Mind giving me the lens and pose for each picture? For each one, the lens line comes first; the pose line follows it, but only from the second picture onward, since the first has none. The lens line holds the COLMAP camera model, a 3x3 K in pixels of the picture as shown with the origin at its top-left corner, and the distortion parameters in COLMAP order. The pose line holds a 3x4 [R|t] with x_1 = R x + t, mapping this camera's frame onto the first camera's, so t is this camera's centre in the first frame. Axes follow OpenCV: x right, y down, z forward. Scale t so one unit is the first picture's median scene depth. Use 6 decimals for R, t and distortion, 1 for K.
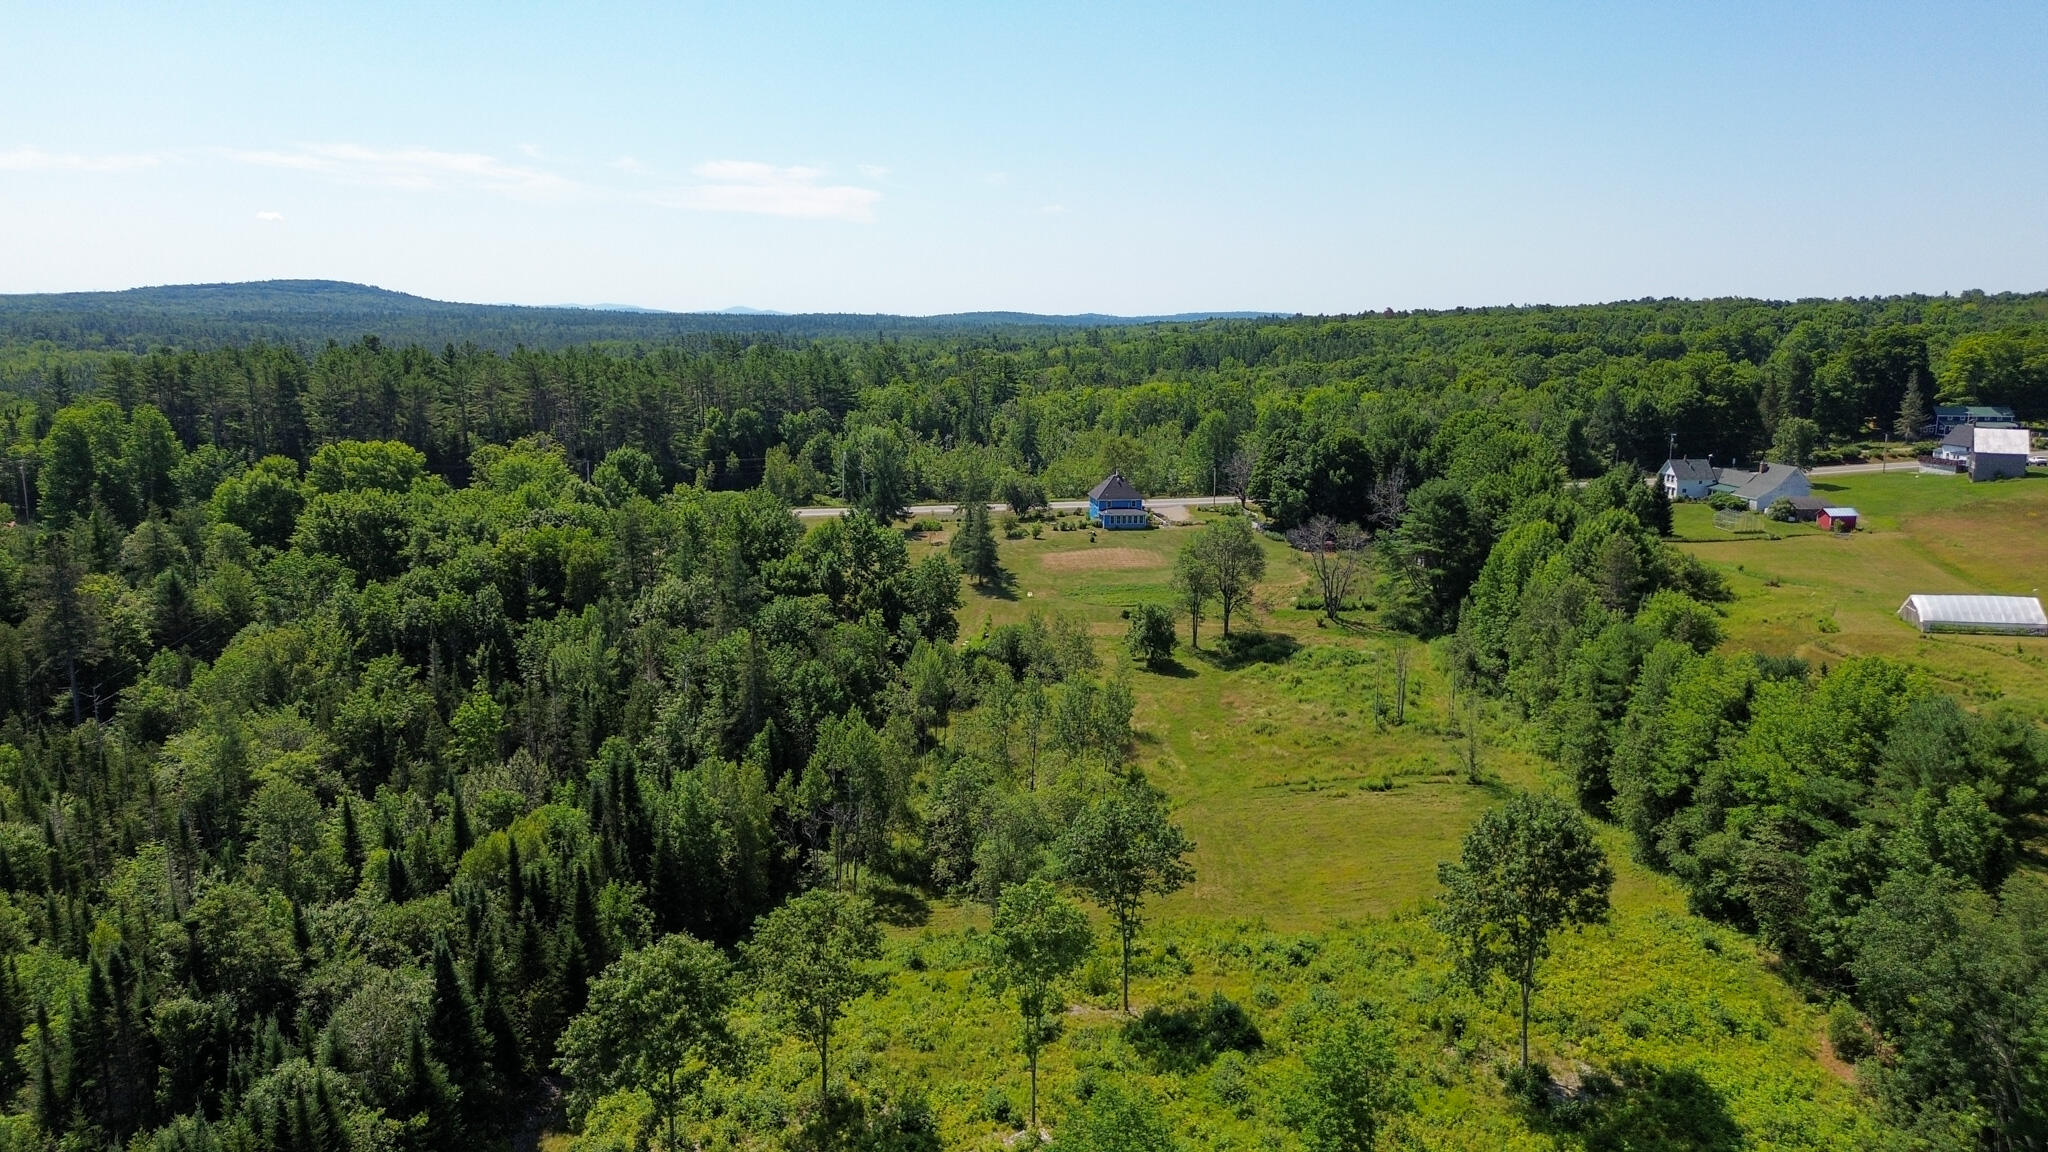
lens RADIAL K [[1452.4, 0, 1035.9], [0, 1452.4, 569.7], [0, 0, 1]] dist [0.055848, -0.058460]
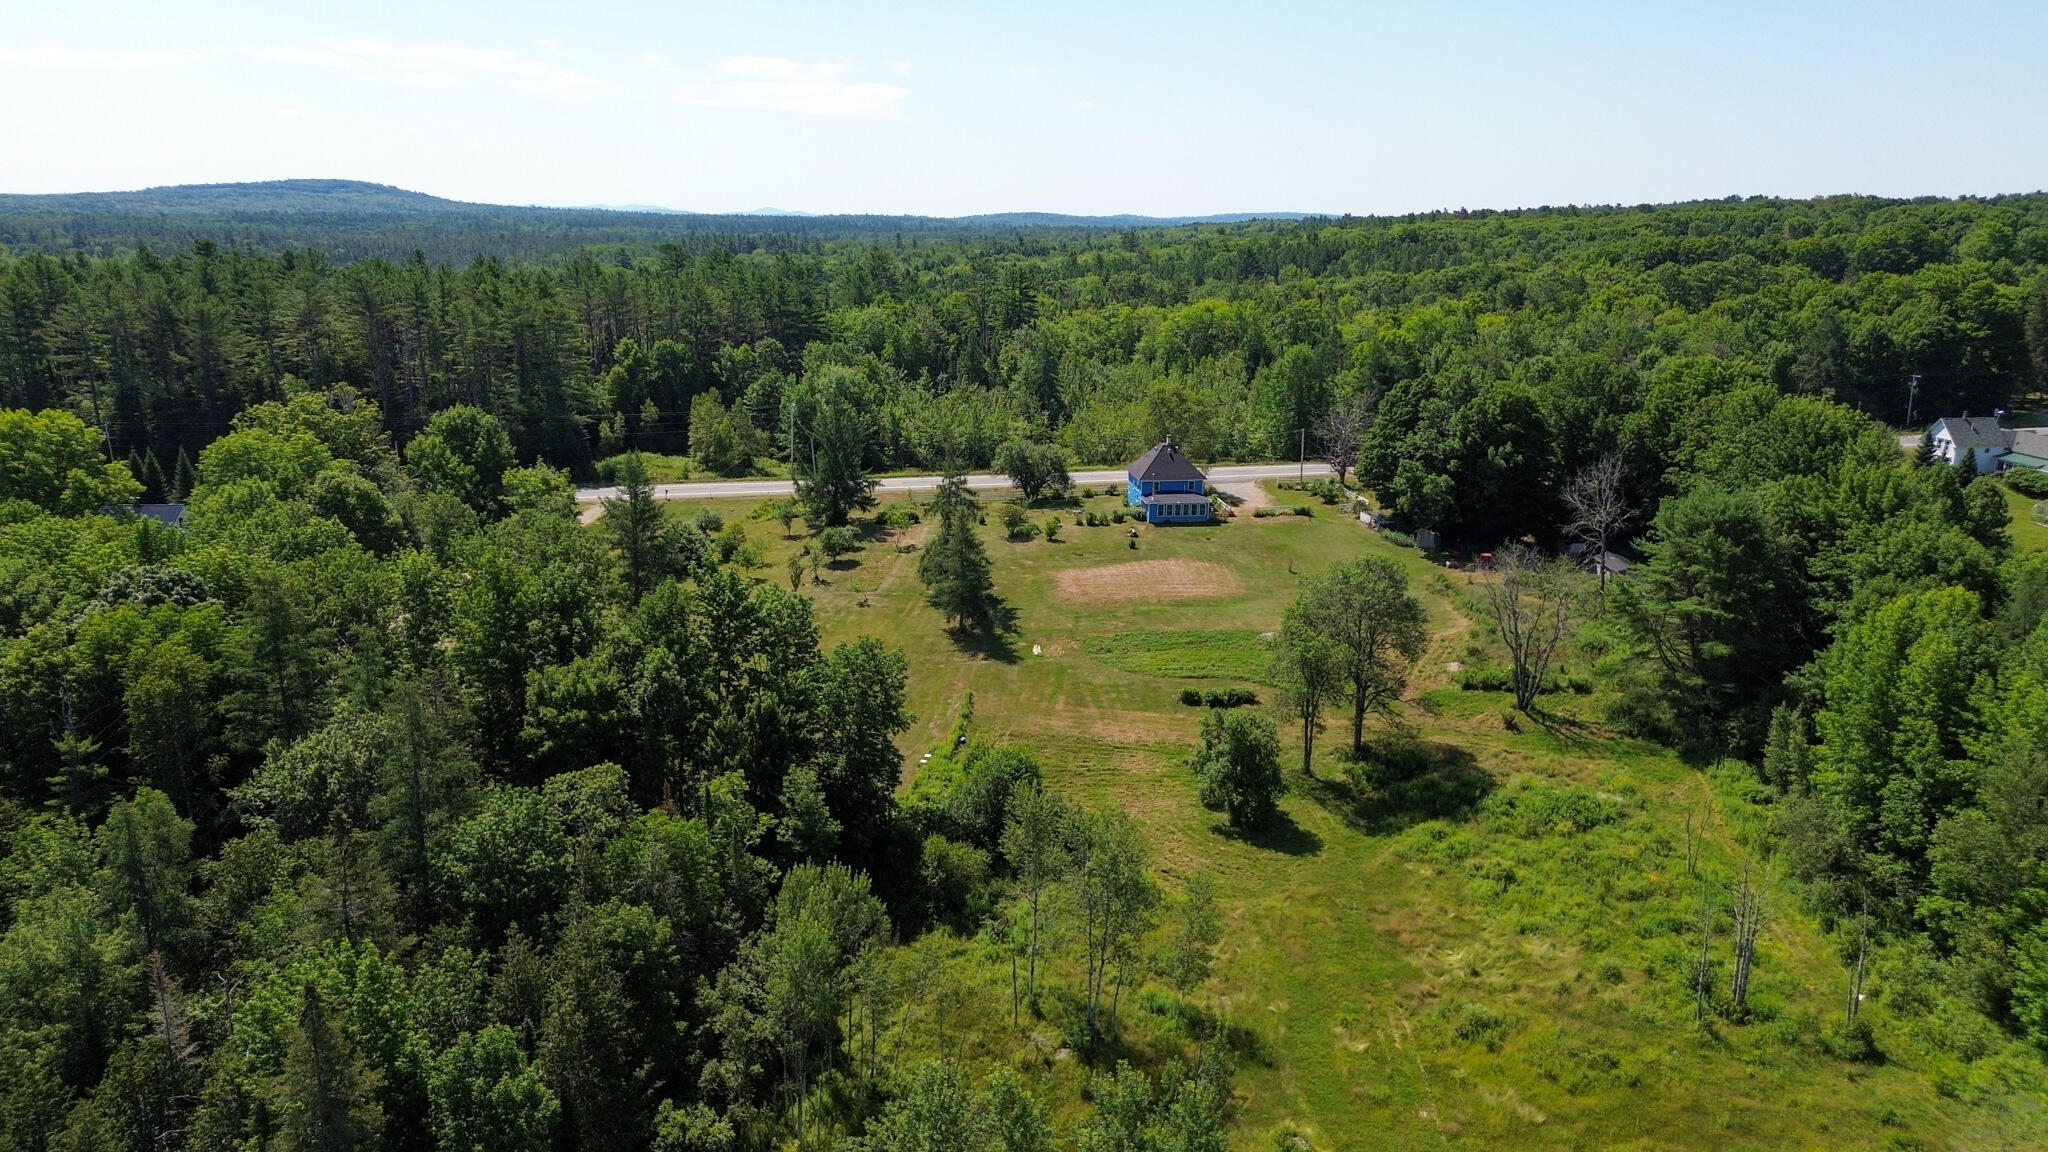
lens RADIAL K [[1452.4, 0, 1035.9], [0, 1452.4, 569.7], [0, 0, 1]] dist [0.055848, -0.058460]
pose [[0.999756, 0.005443, -0.021397, 0.007780], [-0.004050, 0.997905, 0.064576, -0.052057], [0.021703, -0.064474, 0.997683, 0.307470]]
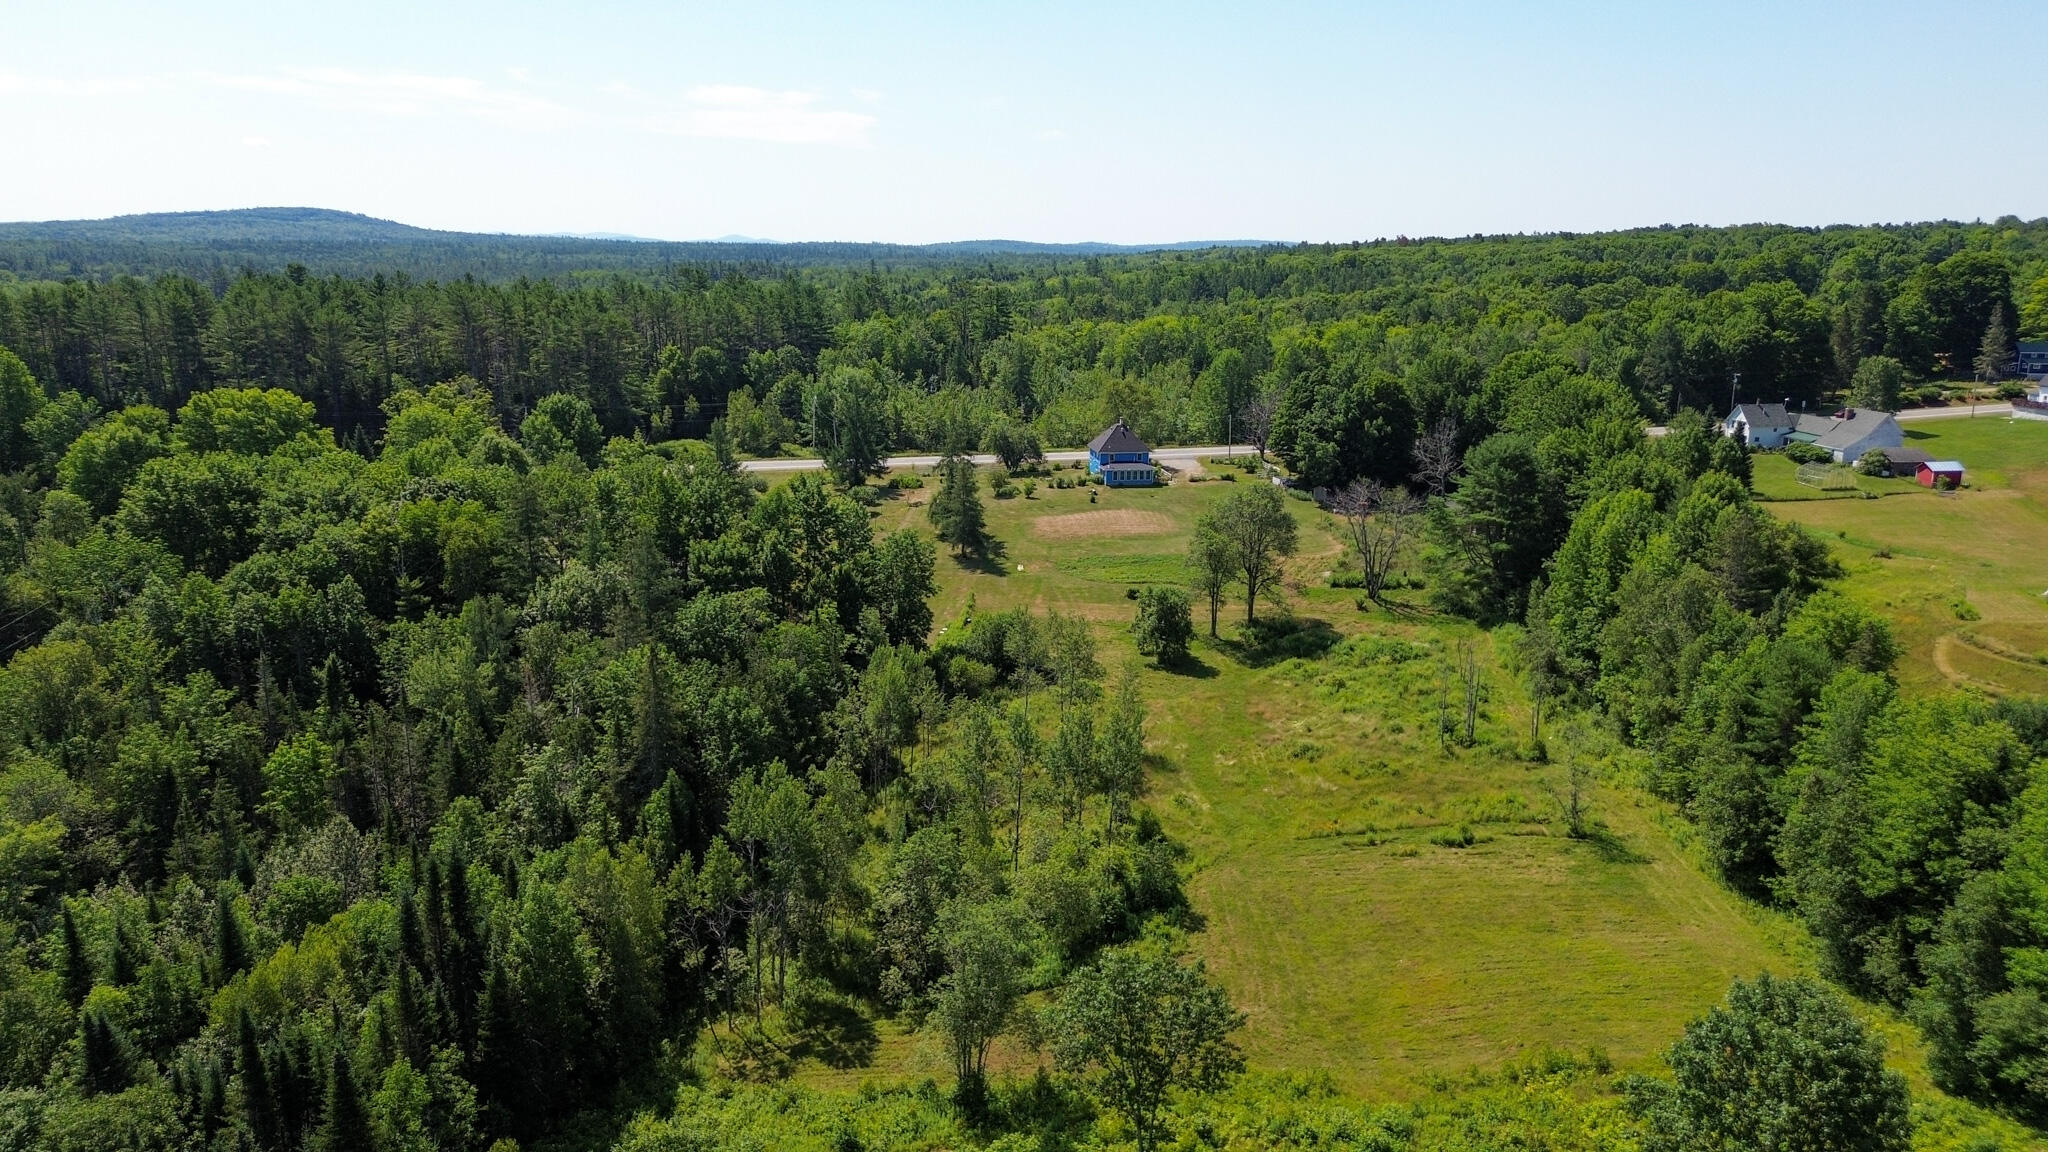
lens RADIAL K [[1452.4, 0, 1035.9], [0, 1452.4, 569.7], [0, 0, 1]] dist [0.055848, -0.058460]
pose [[1.000000, -0.000540, 0.000518, 0.004010], [0.000515, 0.998899, 0.046918, -0.019075], [-0.000542, -0.046918, 0.998899, 0.118749]]
